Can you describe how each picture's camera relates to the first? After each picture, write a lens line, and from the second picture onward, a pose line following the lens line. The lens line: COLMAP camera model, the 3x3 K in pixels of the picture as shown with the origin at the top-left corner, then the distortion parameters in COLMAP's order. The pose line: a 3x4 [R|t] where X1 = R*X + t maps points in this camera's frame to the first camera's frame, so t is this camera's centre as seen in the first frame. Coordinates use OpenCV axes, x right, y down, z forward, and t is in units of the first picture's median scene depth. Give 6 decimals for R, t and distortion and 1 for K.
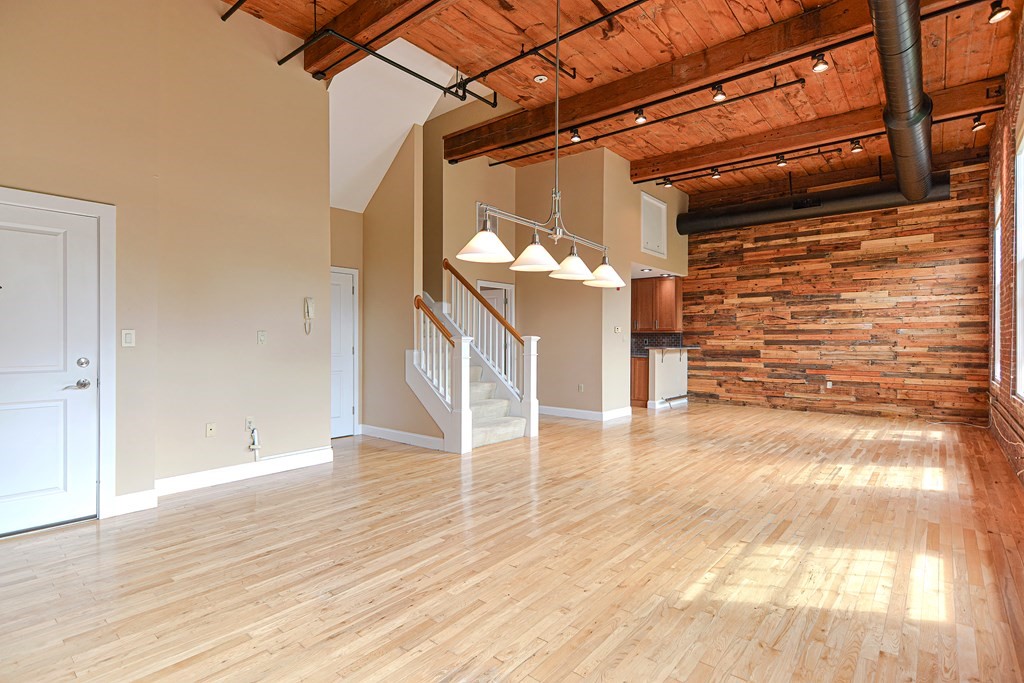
lens RADIAL K [[490.2, 0, 514.0], [0, 490.2, 342.2], [0, 0, 1]] dist [0.014001, -0.010637]
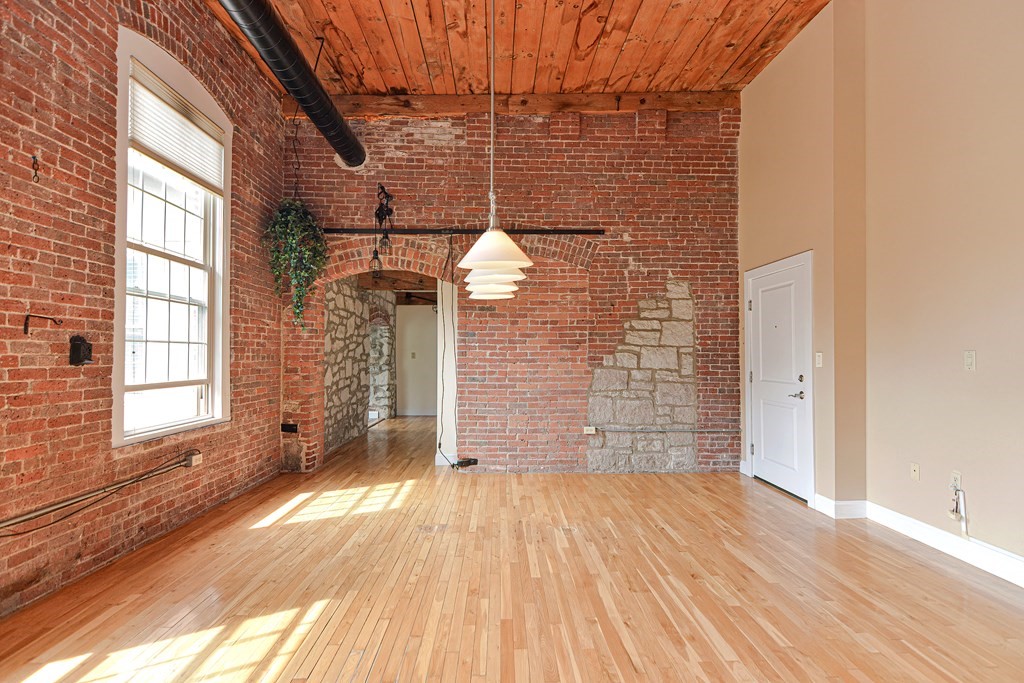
lens RADIAL K [[490.2, 0, 514.2], [0, 490.2, 347.5], [0, 0, 1]] dist [0.014001, -0.010637]
pose [[-0.738711, -0.013461, -0.673888, 0.227123], [-0.007074, 0.999900, -0.012219, -0.007164], [0.673985, -0.004260, -0.738733, 0.604775]]
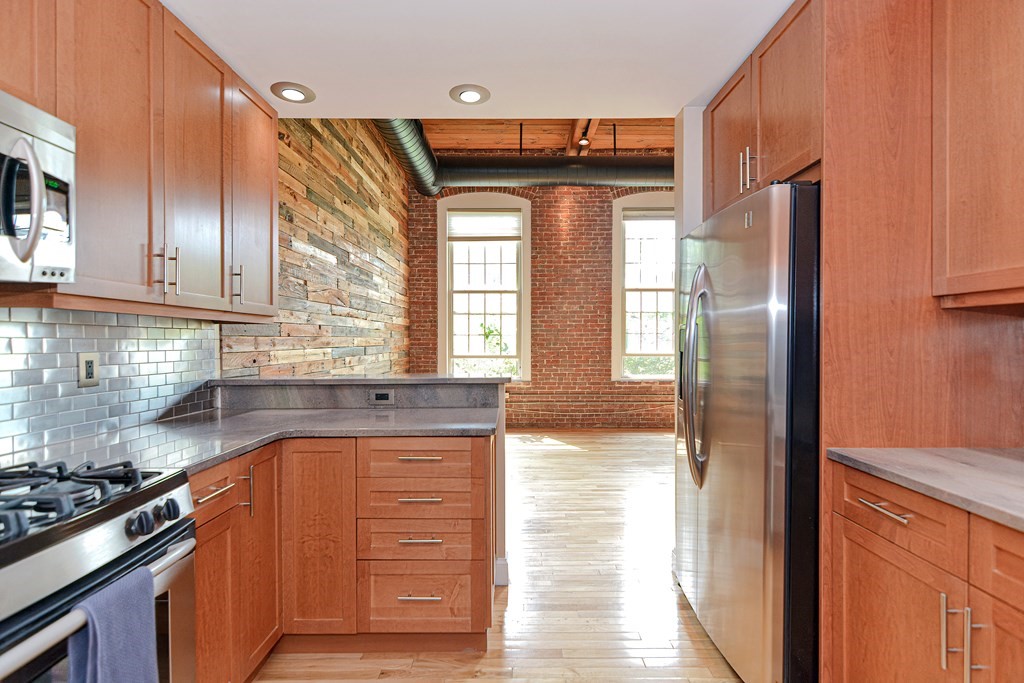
lens RADIAL K [[490.2, 0, 506.9], [0, 490.2, 345.2], [0, 0, 1]] dist [0.014001, -0.010637]
pose [[-0.656639, -0.009940, 0.754140, 0.064223], [0.005131, 0.999831, 0.017646, -0.016646], [-0.754188, 0.015456, -0.656477, 1.317824]]
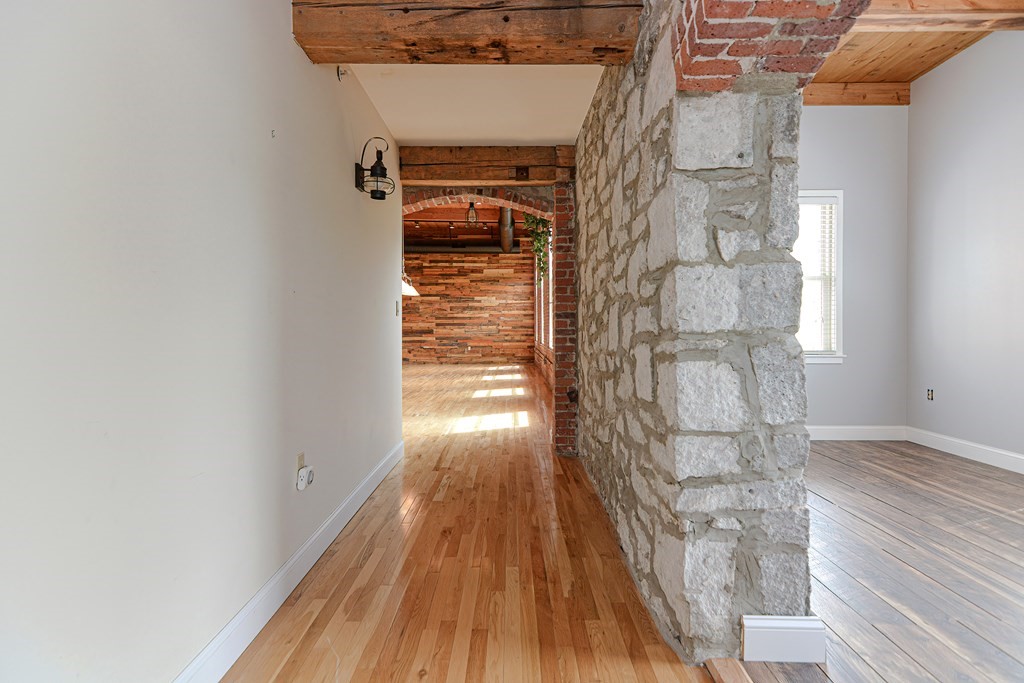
lens RADIAL K [[490.2, 0, 513.7], [0, 490.2, 327.7], [0, 0, 1]] dist [0.014001, -0.010637]
pose [[0.753551, -0.003041, 0.657383, -0.412877], [0.007839, 0.999960, -0.004359, 0.022015], [-0.657343, 0.008438, 0.753544, -0.449921]]
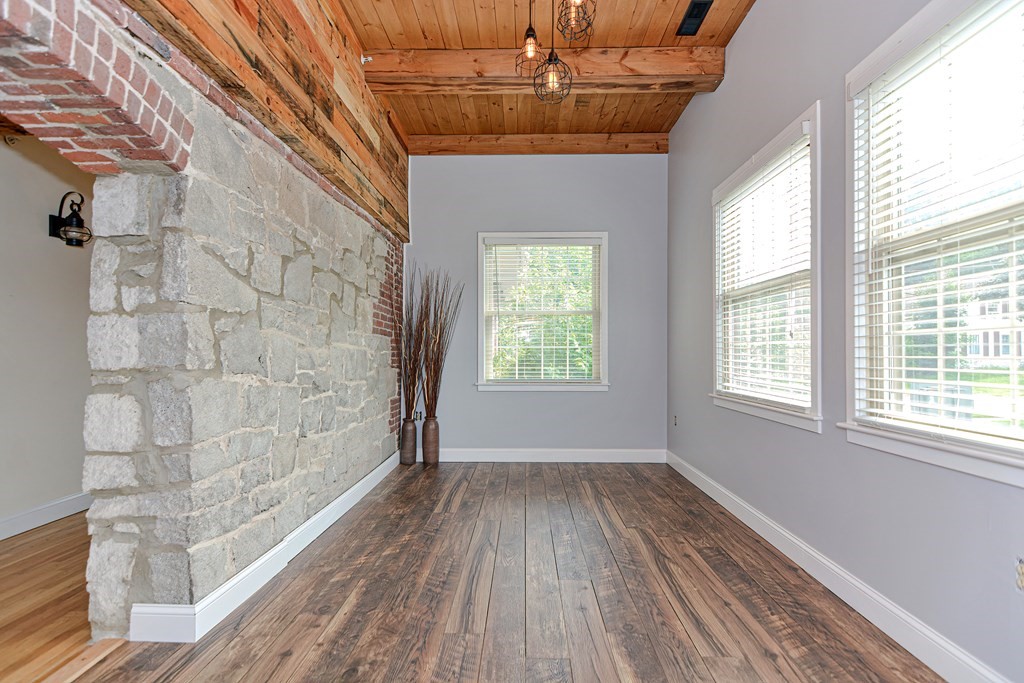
lens RADIAL K [[490.2, 0, 538.6], [0, 490.2, 347.5], [0, 0, 1]] dist [0.014001, -0.010637]
pose [[0.752520, 0.005497, 0.658546, -0.236042], [0.006089, 0.999864, -0.015304, 0.017818], [-0.658541, 0.015527, 0.752385, -0.658496]]
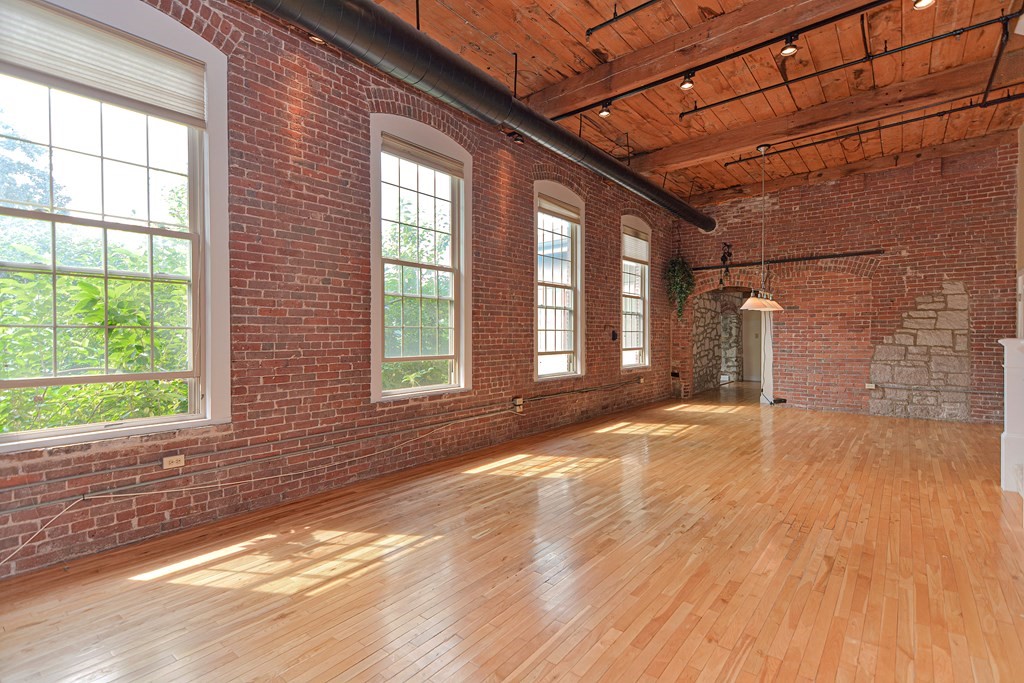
lens RADIAL K [[490.2, 0, 513.6], [0, 490.2, 342.7], [0, 0, 1]] dist [0.014001, -0.010637]
pose [[-0.999224, 0.002851, -0.039283, 0.466870], [0.001961, 0.999741, 0.022671, -0.016029], [0.039337, 0.022576, -0.998971, 1.152923]]
